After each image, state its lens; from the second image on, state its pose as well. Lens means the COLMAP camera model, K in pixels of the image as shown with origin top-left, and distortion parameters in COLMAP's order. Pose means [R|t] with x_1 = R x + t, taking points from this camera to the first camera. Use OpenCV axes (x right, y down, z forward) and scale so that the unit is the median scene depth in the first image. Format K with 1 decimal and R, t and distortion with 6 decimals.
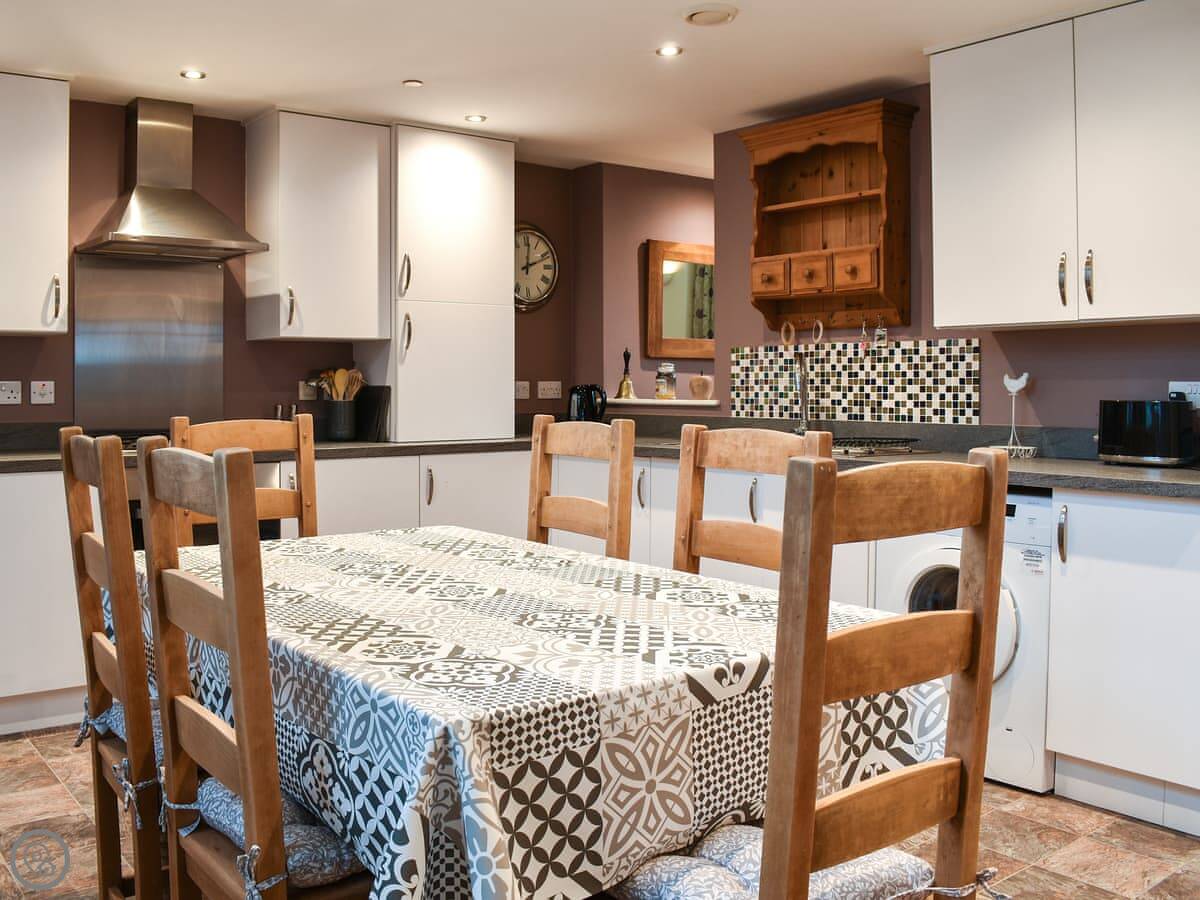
lens RADIAL K [[1074.6, 0, 603.9], [0, 1074.6, 427.6], [0, 0, 1]] dist [-0.054556, 0.006402]
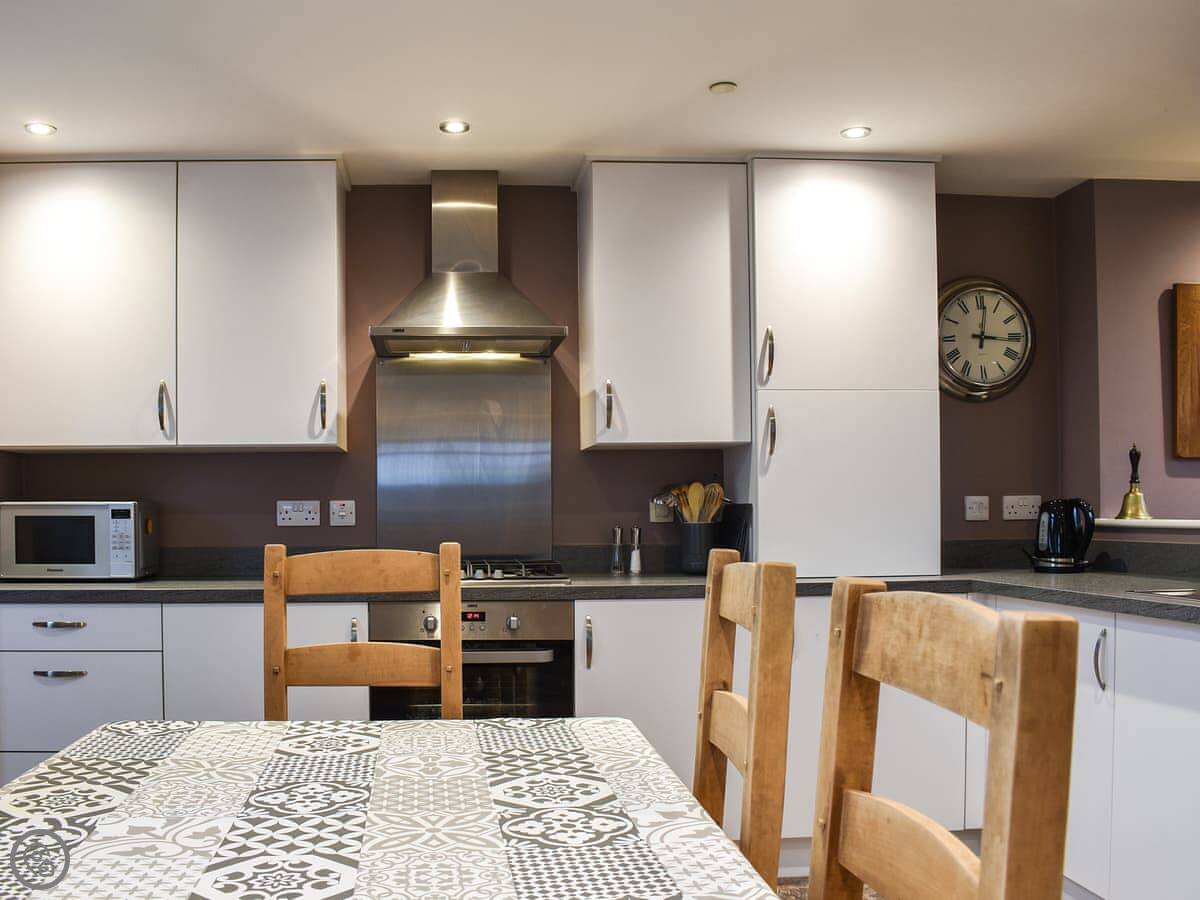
lens RADIAL K [[1072.1, 0, 598.5], [0, 1072.1, 528.4], [0, 0, 1]] dist [0.006434, -0.102763]
pose [[0.834103, 0.002899, -0.551601, 0.133591], [-0.012780, 0.999819, -0.014071, -0.008832], [0.551460, 0.018786, 0.833989, 0.303614]]
